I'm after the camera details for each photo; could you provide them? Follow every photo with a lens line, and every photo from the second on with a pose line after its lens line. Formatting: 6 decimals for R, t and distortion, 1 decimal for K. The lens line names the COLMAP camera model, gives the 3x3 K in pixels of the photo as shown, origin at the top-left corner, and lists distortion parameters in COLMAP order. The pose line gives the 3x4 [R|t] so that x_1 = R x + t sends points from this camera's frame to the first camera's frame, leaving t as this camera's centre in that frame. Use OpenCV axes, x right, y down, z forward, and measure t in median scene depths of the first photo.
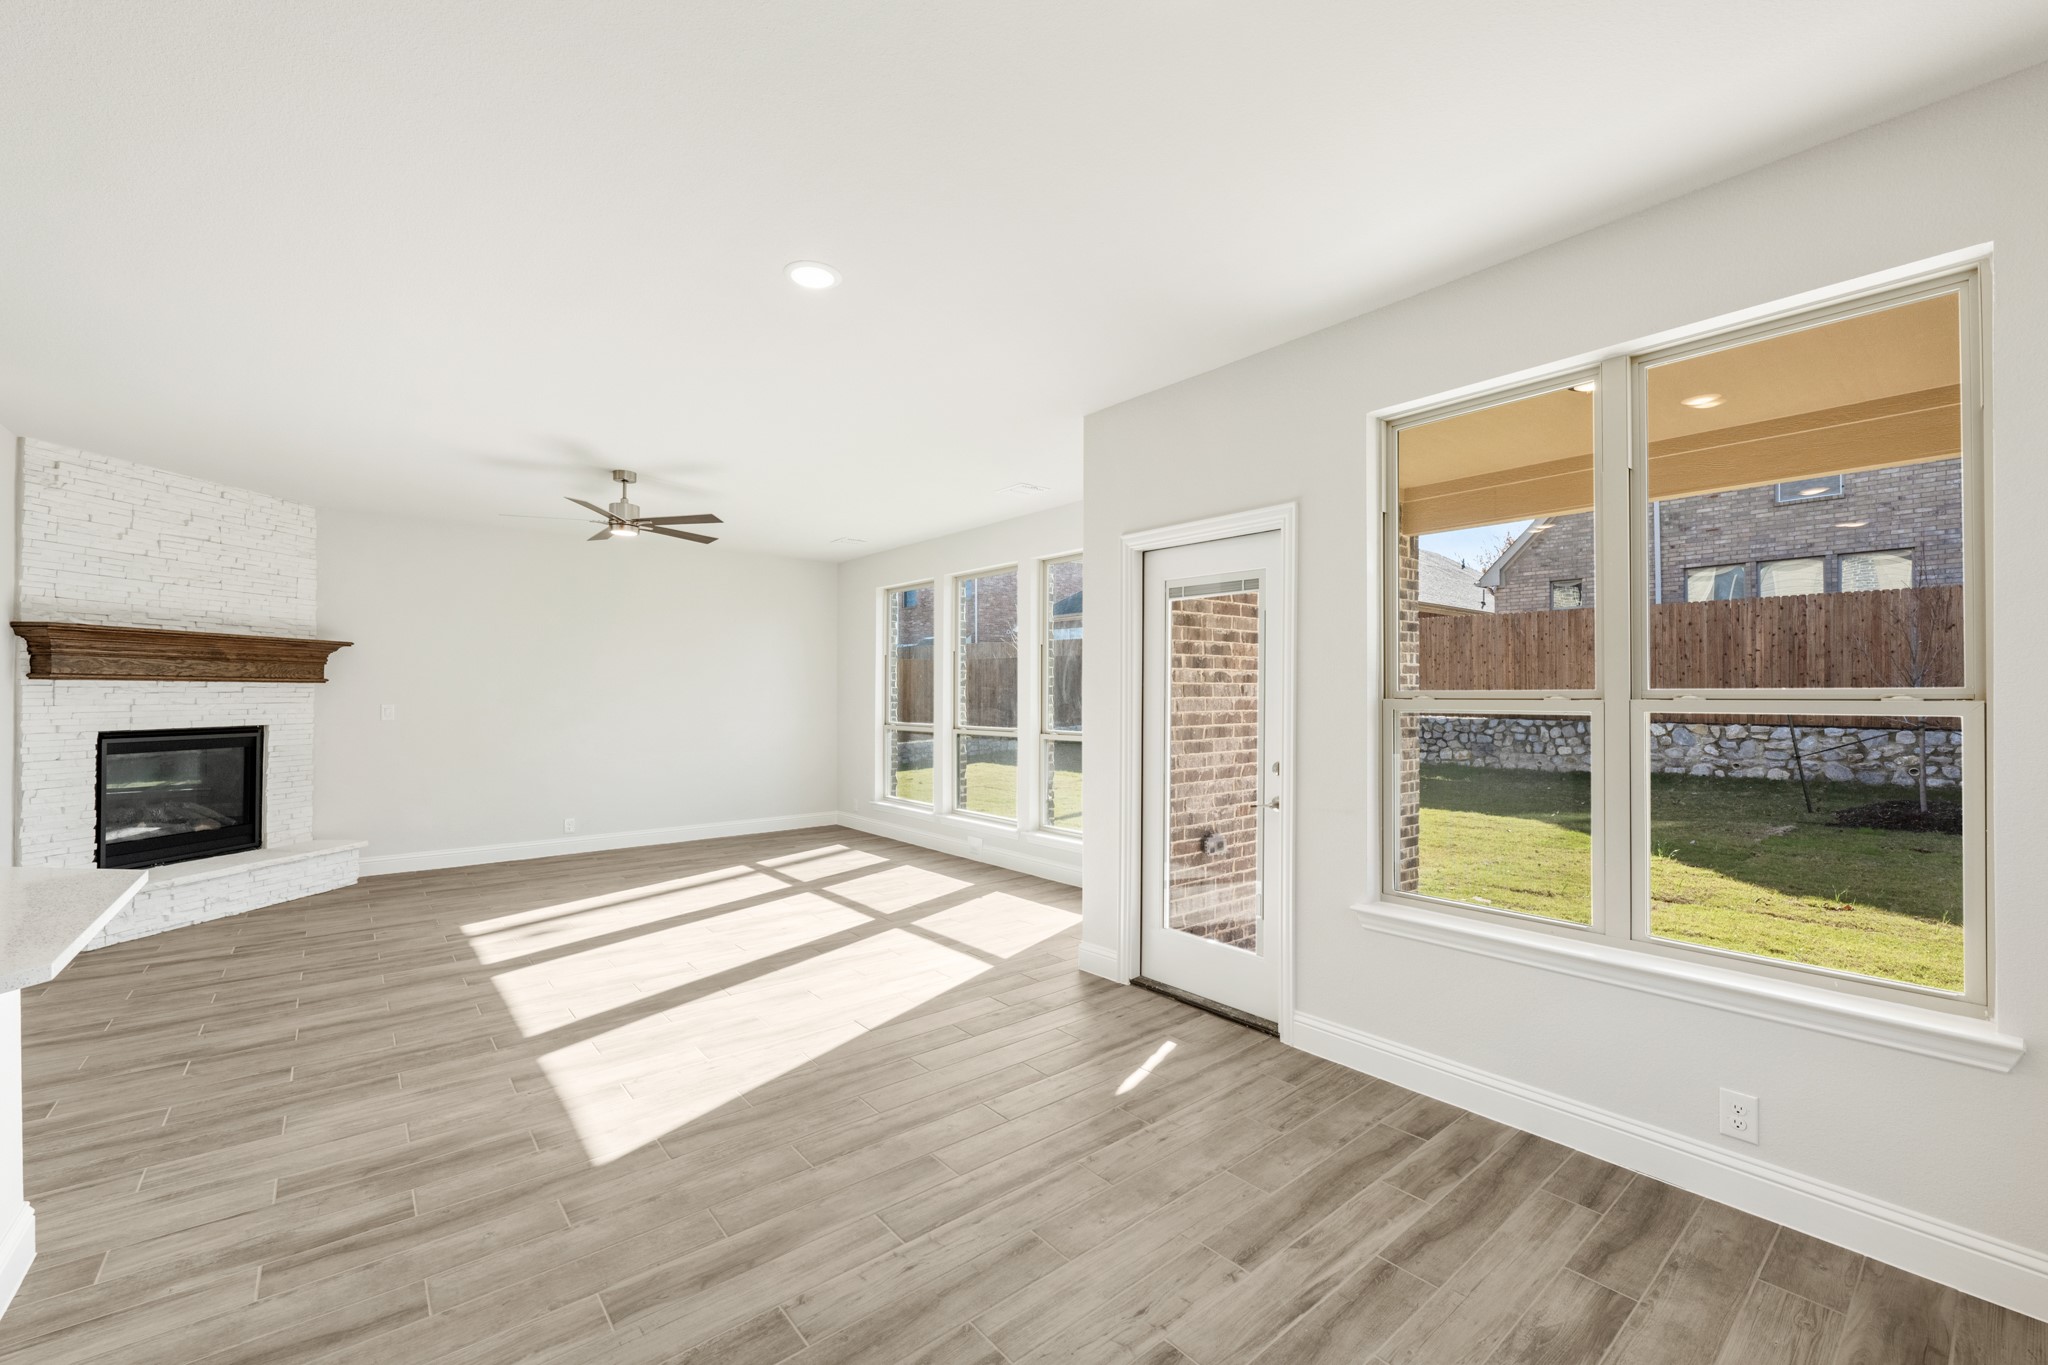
lens RADIAL K [[837.0, 0, 1024.0], [0, 837.0, 682.5], [0, 0, 1]] dist [-0.001424, -0.000209]
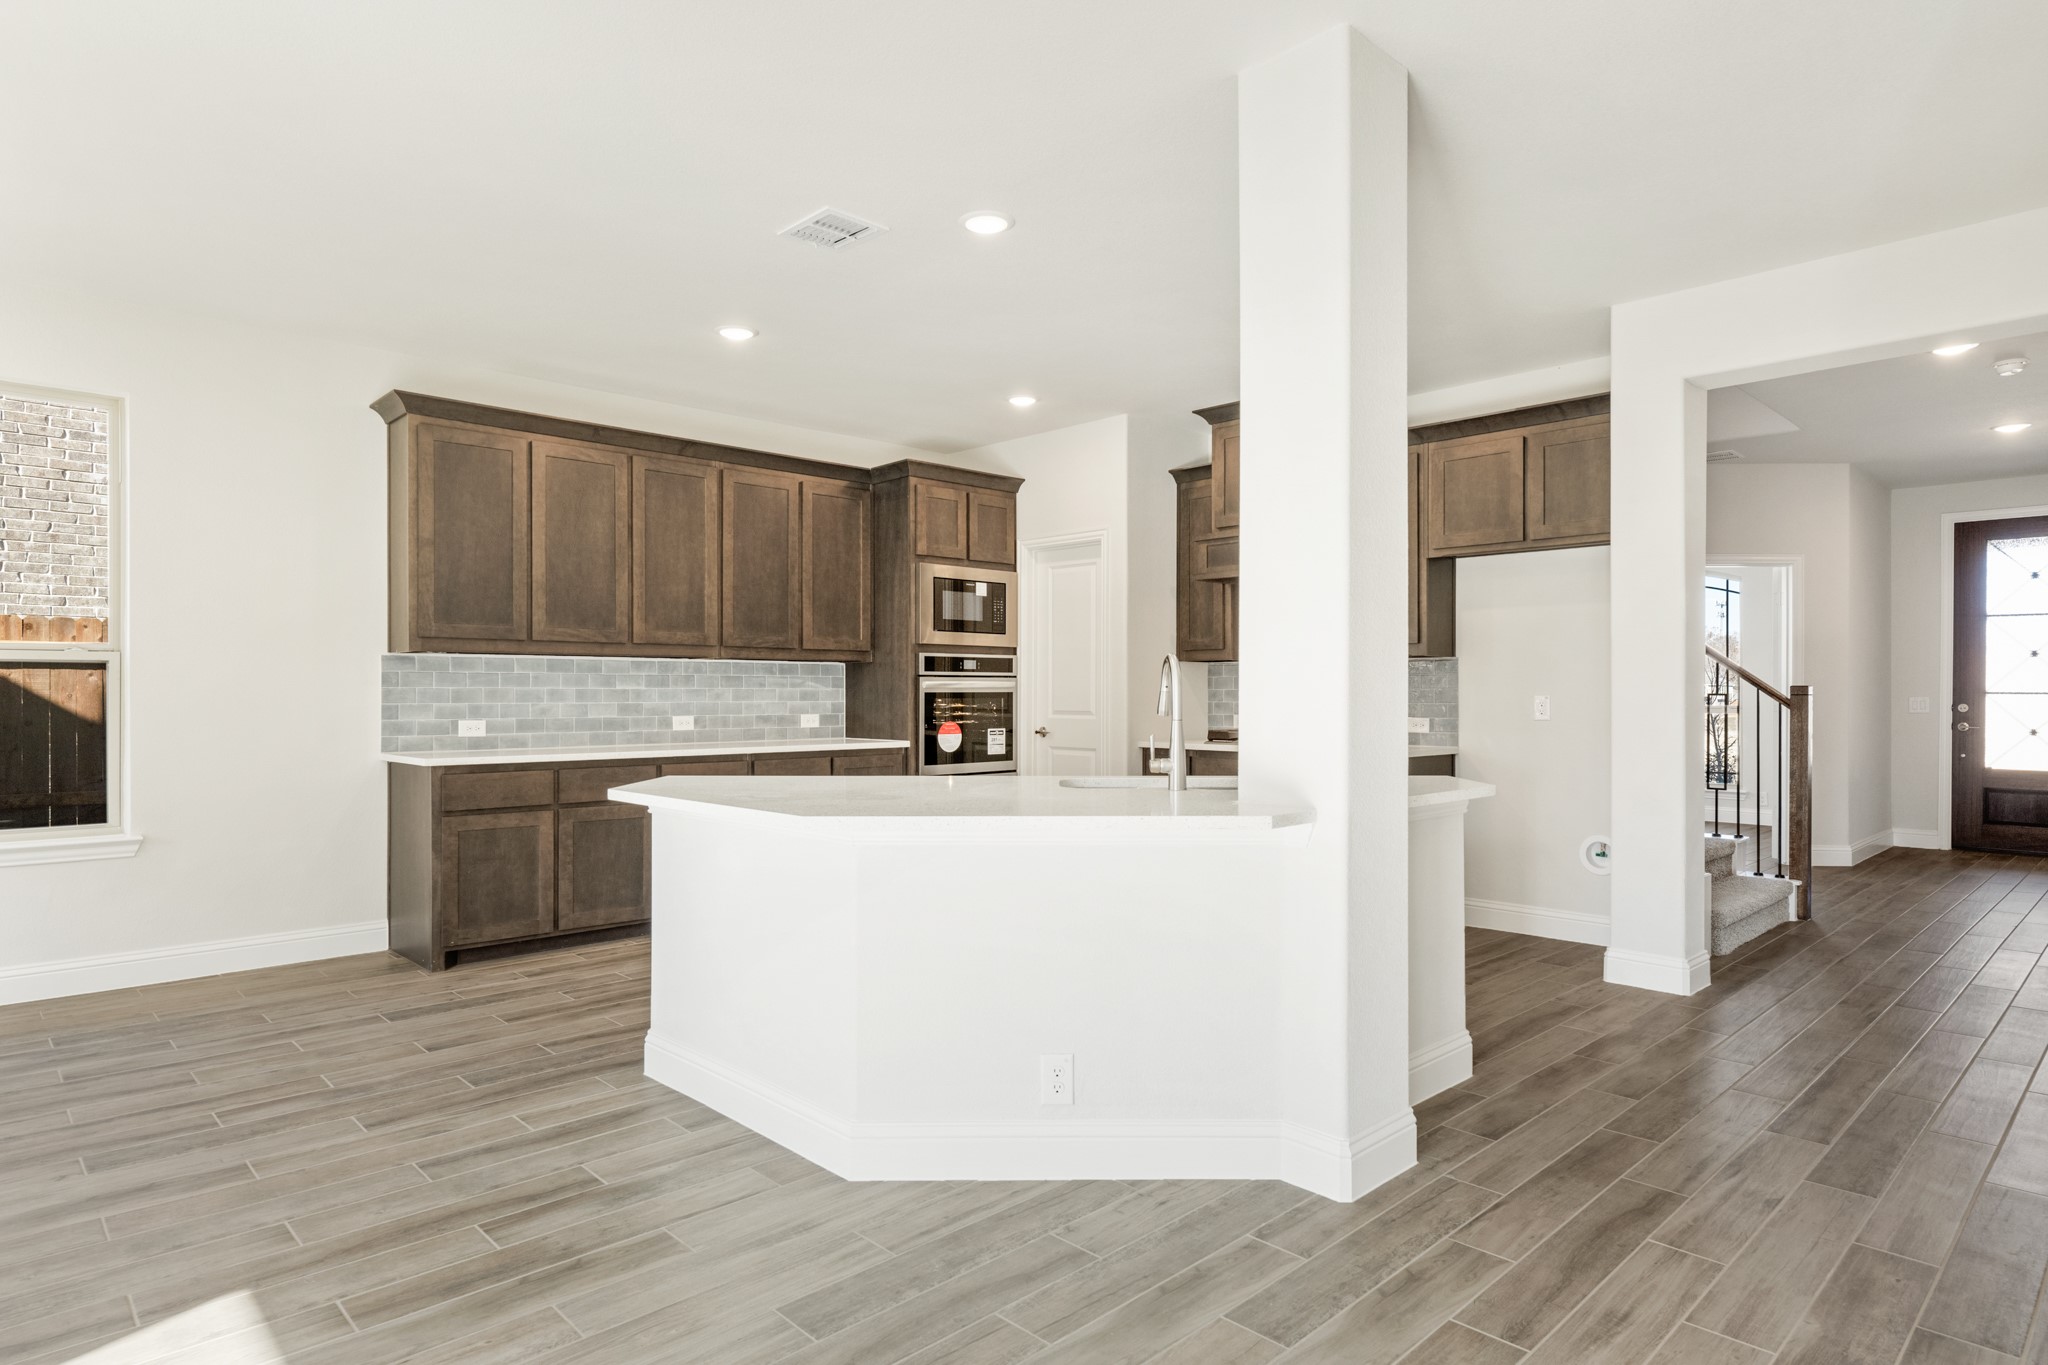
lens RADIAL K [[1145.1, 0, 1027.3], [0, 1145.1, 691.2], [0, 0, 1]] dist [-0.002415, 0.000580]
pose [[-0.996904, 0.000296, -0.078626, -0.581168], [0.001460, 0.999890, -0.014742, 0.055585], [0.078613, -0.014811, -0.996795, 1.074971]]
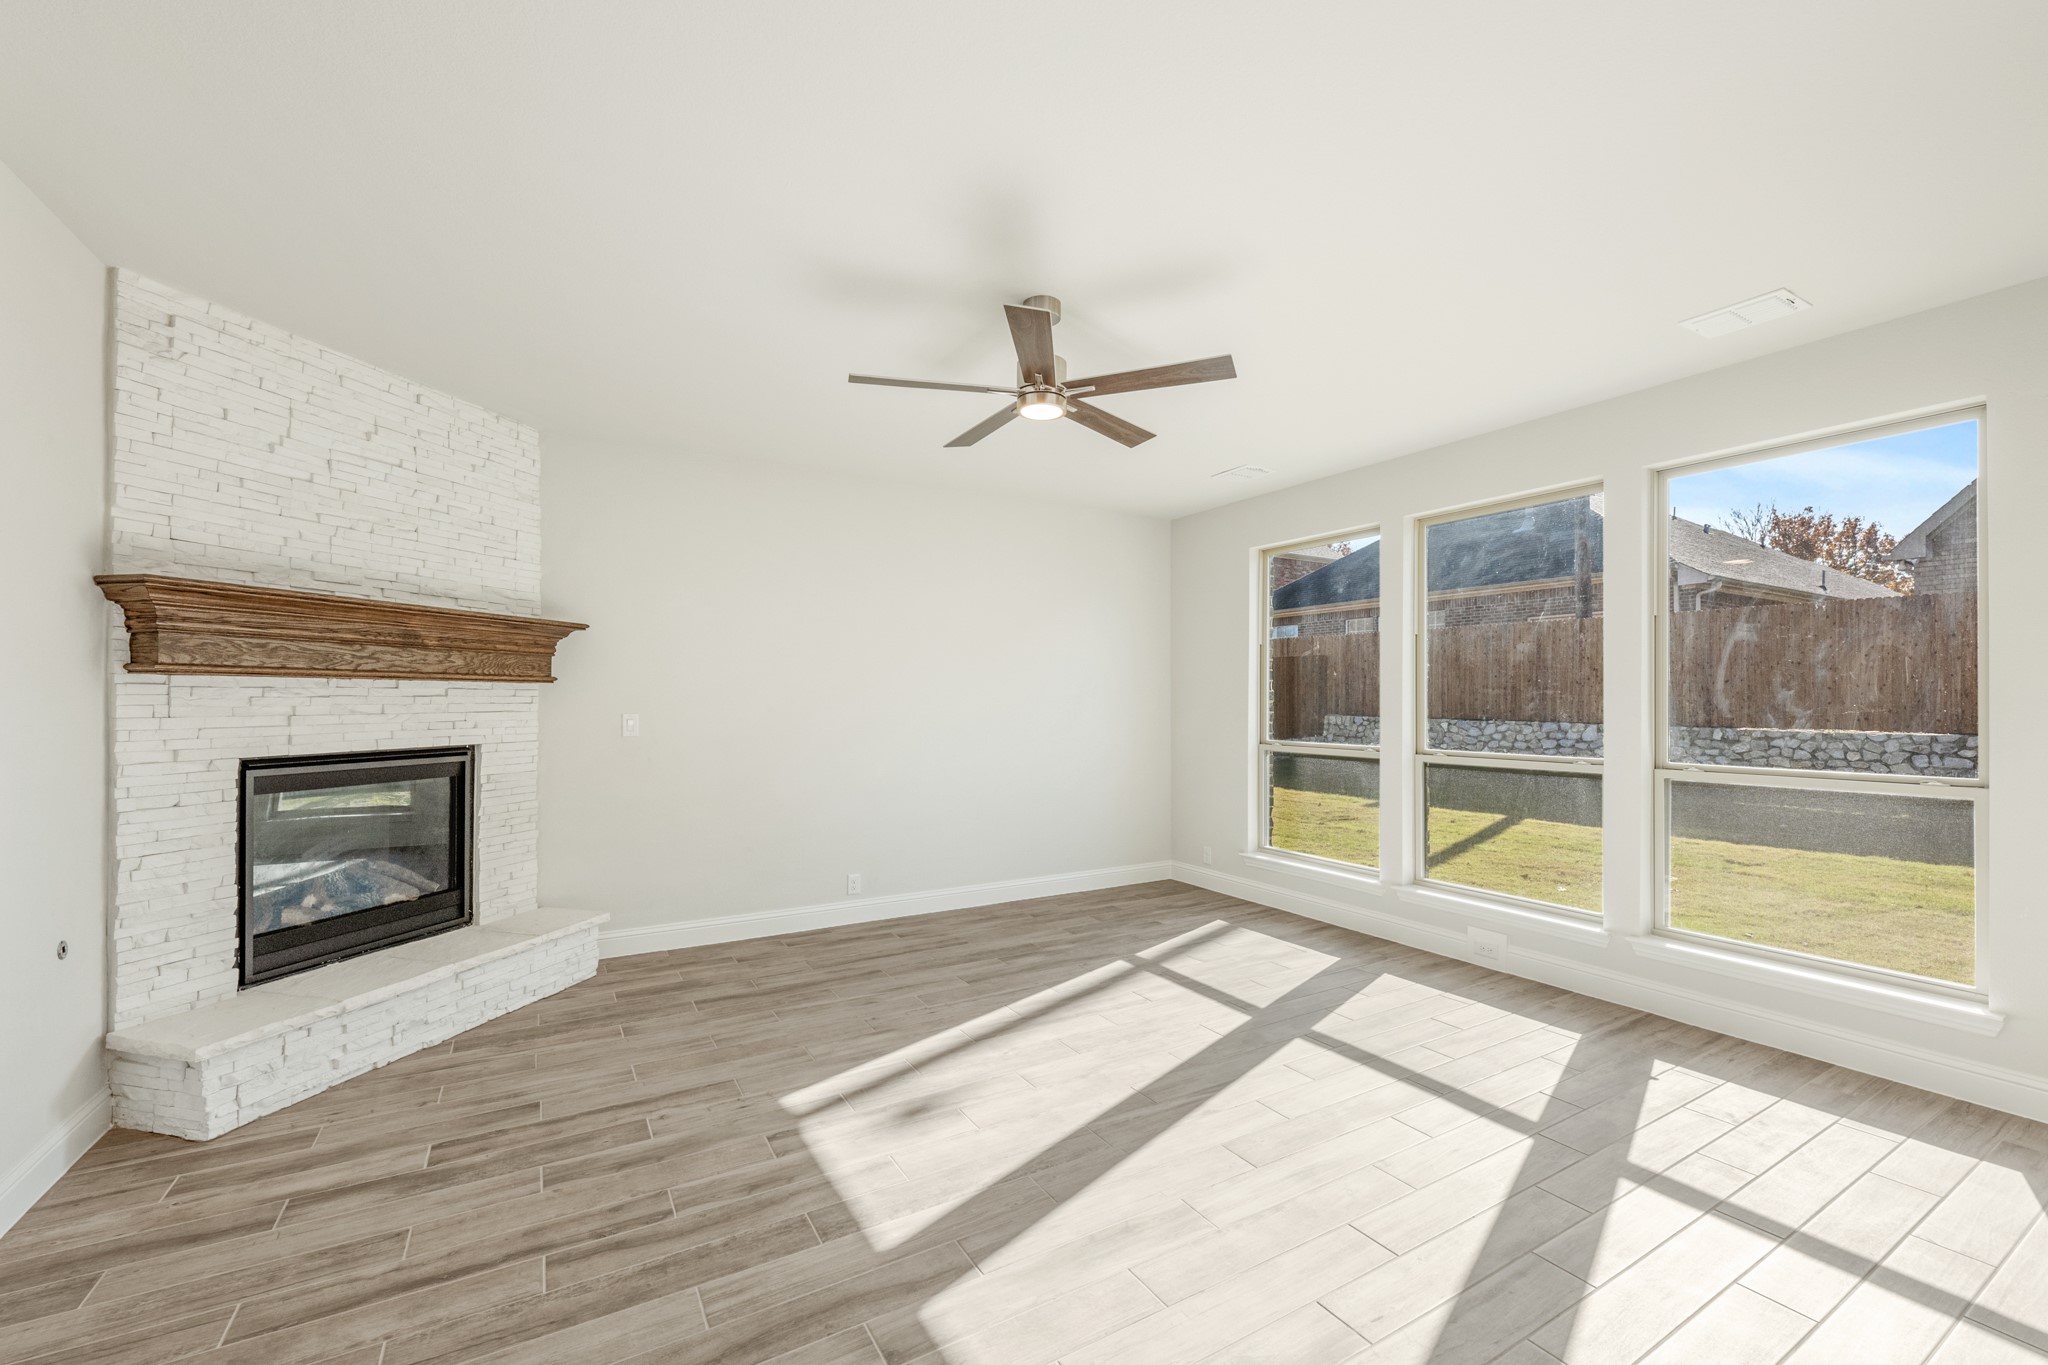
lens RADIAL K [[837.0, 0, 1021.8], [0, 837.0, 694.4], [0, 0, 1]] dist [-0.003287, -0.000051]
pose [[0.987258, 0.000556, -0.159125, -0.462381], [0.000541, 0.999976, 0.006855, 0.007444], [0.159125, -0.006853, 0.987235, 0.510687]]
